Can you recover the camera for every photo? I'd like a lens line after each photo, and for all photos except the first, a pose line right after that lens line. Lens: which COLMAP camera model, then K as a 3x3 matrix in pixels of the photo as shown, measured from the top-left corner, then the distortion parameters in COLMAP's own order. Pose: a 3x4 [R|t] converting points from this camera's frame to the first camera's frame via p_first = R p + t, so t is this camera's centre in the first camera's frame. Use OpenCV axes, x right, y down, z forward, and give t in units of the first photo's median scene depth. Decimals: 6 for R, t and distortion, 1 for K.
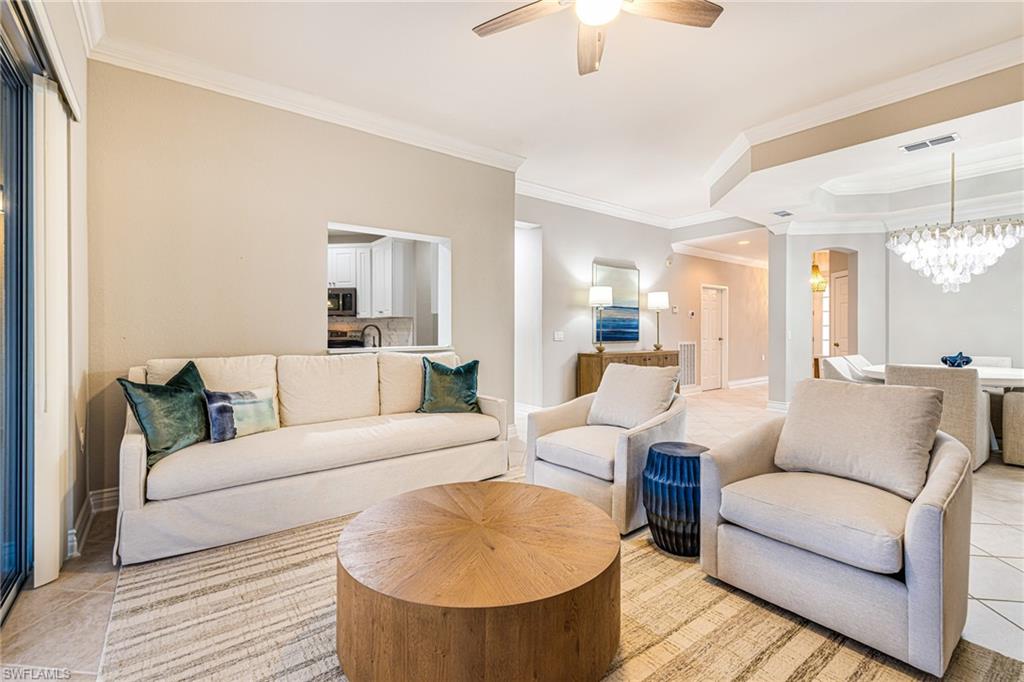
lens RADIAL K [[454.0, 0, 509.8], [0, 454.0, 334.2], [0, 0, 1]] dist [0.001868, 0.000413]
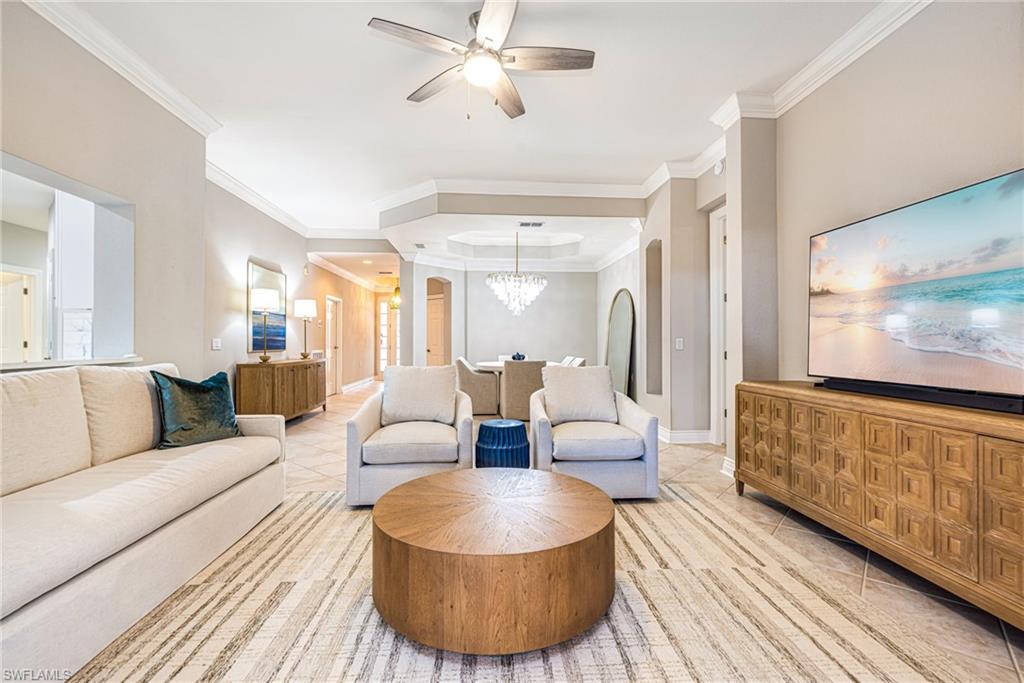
lens RADIAL K [[450.4, 0, 512.0], [0, 450.4, 341.5], [0, 0, 1]] dist [-0.001648, -0.000225]
pose [[0.552990, 0.001058, 0.833187, -0.482670], [0.007016, 0.999958, -0.005926, 0.013743], [-0.833158, 0.009123, 0.552960, 0.162552]]
